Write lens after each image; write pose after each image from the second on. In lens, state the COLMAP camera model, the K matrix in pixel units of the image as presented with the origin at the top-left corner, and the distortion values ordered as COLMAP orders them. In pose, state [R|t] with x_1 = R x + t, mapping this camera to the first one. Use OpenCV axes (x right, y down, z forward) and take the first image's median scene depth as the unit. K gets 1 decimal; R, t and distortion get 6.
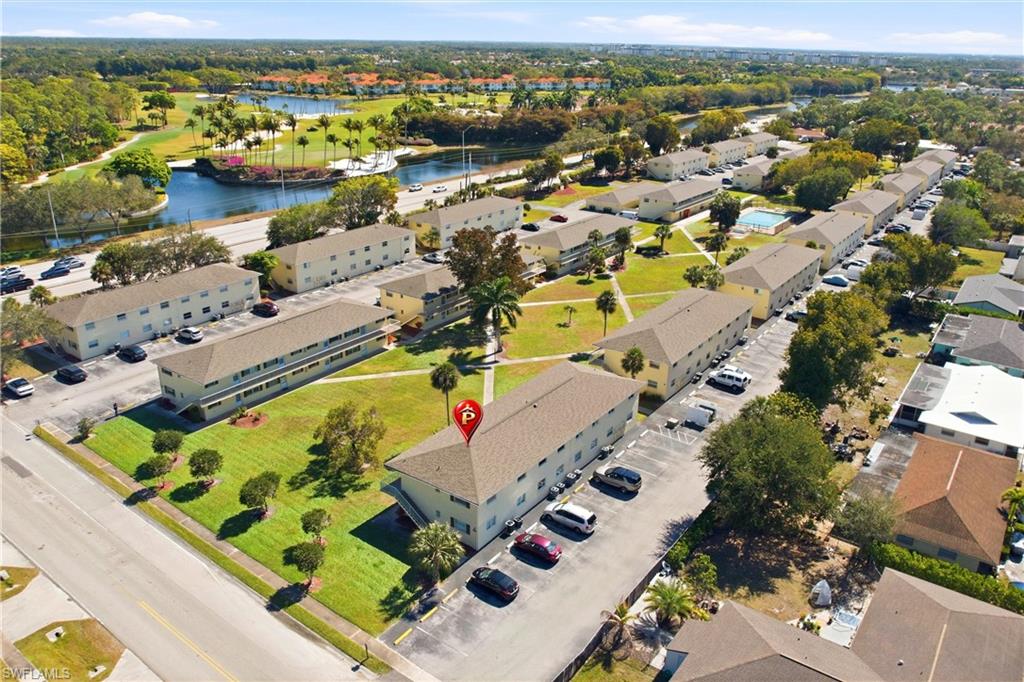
lens RADIAL K [[778.7, 0, 512.0], [0, 778.7, 341.0], [0, 0, 1]] dist [-0.064937, 0.046960]
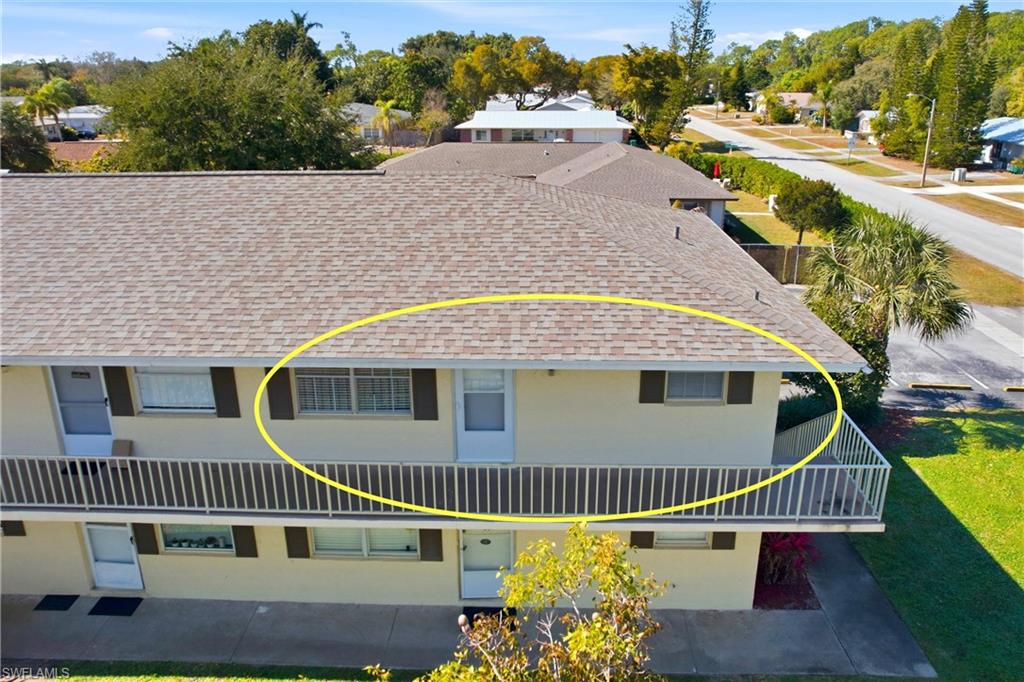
lens RADIAL K [[778.7, 0, 512.0], [0, 778.7, 341.0], [0, 0, 1]] dist [-0.064937, 0.046960]
pose [[-0.557239, -0.287349, 0.779048, -0.154542], [0.299961, 0.805196, 0.511550, 0.039590], [-0.774279, 0.518739, -0.362493, 0.709407]]
